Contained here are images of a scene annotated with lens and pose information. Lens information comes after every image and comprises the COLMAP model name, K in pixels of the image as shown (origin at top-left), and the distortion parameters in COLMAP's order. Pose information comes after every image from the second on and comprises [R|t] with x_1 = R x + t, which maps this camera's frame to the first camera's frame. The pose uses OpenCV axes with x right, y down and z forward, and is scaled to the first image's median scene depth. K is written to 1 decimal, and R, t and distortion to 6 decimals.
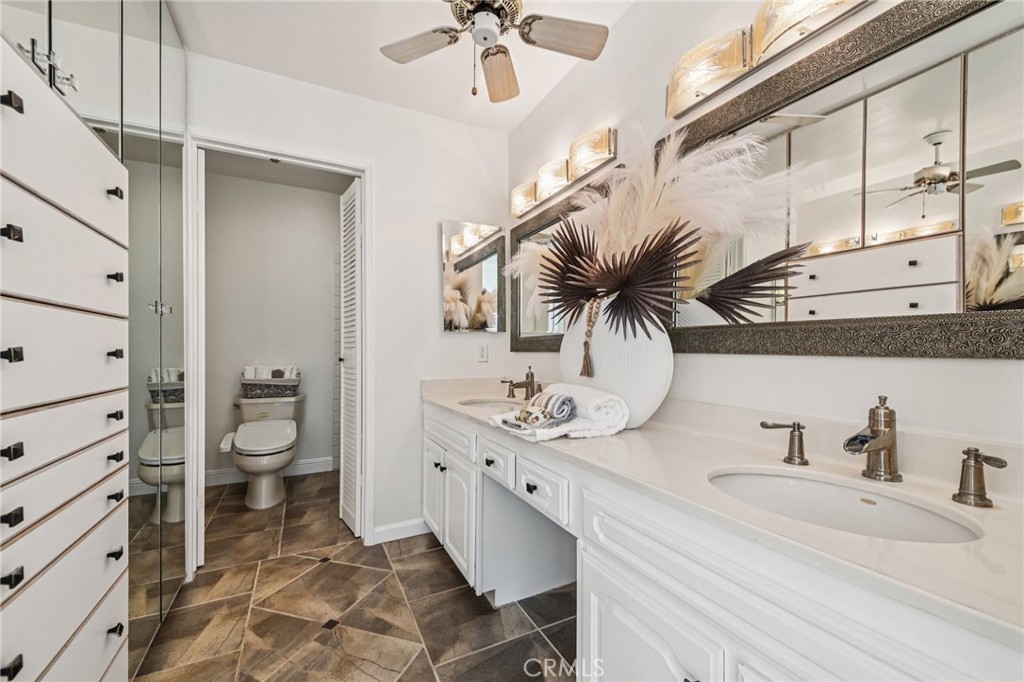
lens RADIAL K [[399.5, 0, 512.4], [0, 399.5, 349.1], [0, 0, 1]] dist [-0.002945, -0.000156]
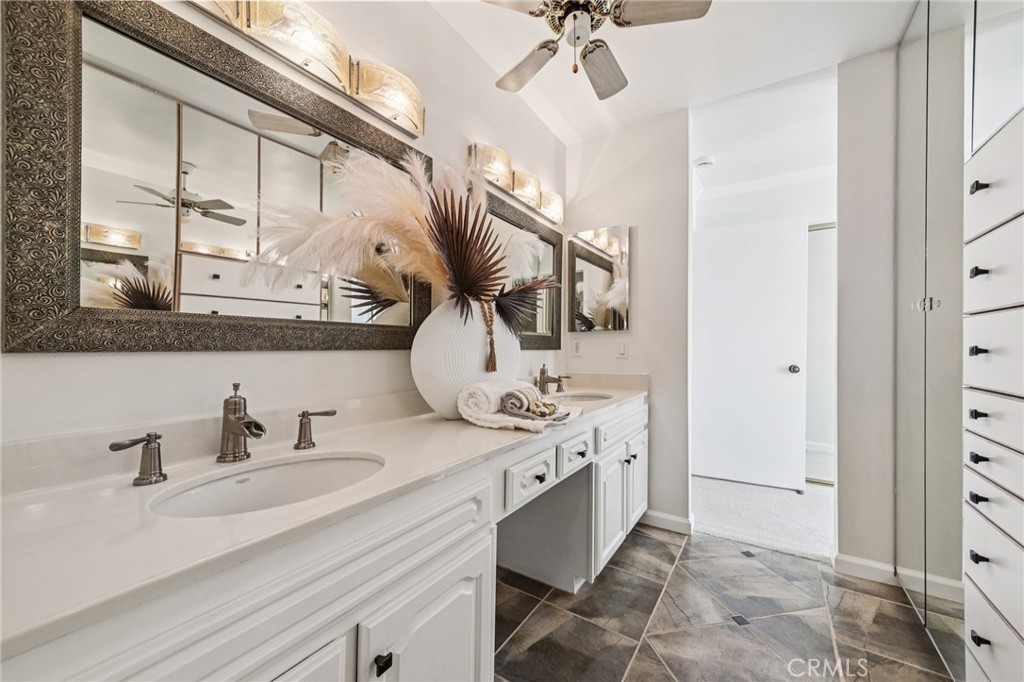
lens RADIAL K [[399.5, 0, 513.2], [0, 399.5, 343.7], [0, 0, 1]] dist [-0.002945, -0.000156]
pose [[-0.500922, 0.002914, 0.865488, -0.469793], [-0.002784, 0.999984, -0.004978, 0.000080], [-0.865488, -0.004903, -0.500906, 0.914289]]
